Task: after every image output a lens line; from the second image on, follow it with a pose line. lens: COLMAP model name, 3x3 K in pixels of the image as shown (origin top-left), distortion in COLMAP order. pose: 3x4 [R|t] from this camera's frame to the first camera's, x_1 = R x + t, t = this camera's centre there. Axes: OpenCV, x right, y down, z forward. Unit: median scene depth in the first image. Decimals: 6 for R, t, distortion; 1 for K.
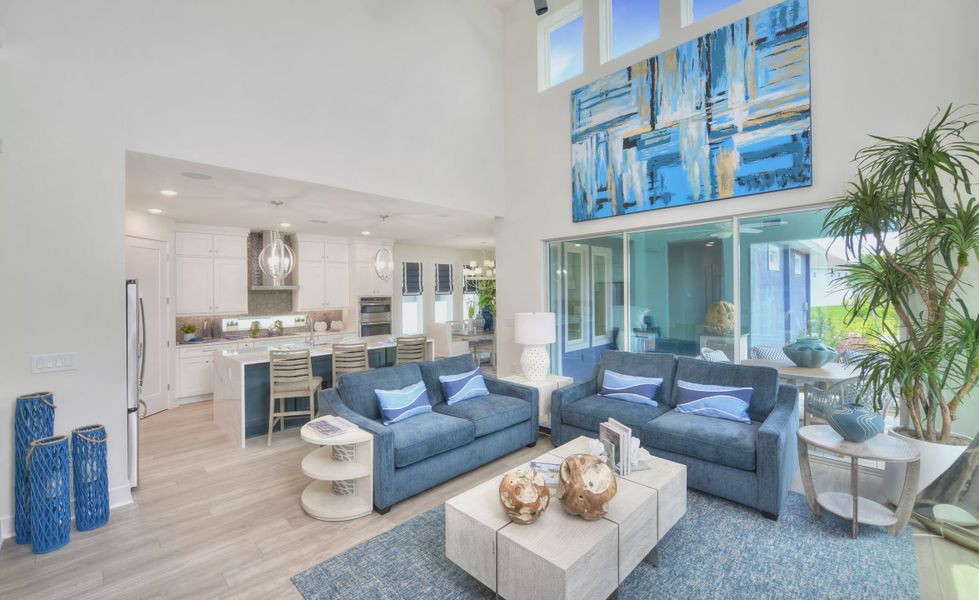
lens RADIAL K [[392.4, 0, 486.4], [0, 392.4, 293.4], [0, 0, 1]] dist [-0.000344, 0.000217]
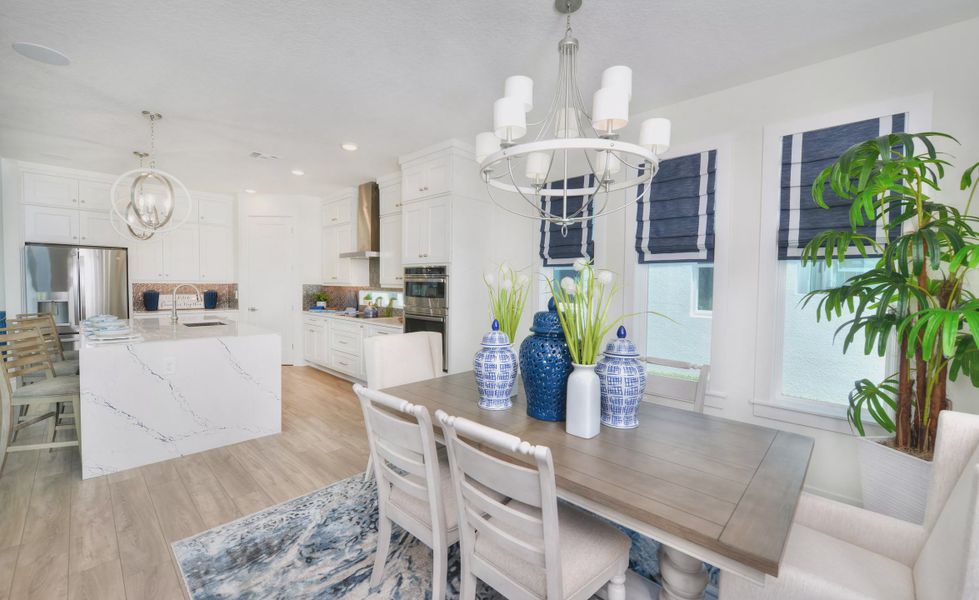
lens RADIAL K [[392.4, 0, 486.4], [0, 392.4, 293.4], [0, 0, 1]] dist [-0.000344, 0.000217]
pose [[0.022923, 0.046661, -0.998648, 0.269337], [-0.013356, 0.998835, 0.046363, 0.022529], [0.999648, 0.012276, 0.023520, 1.257935]]
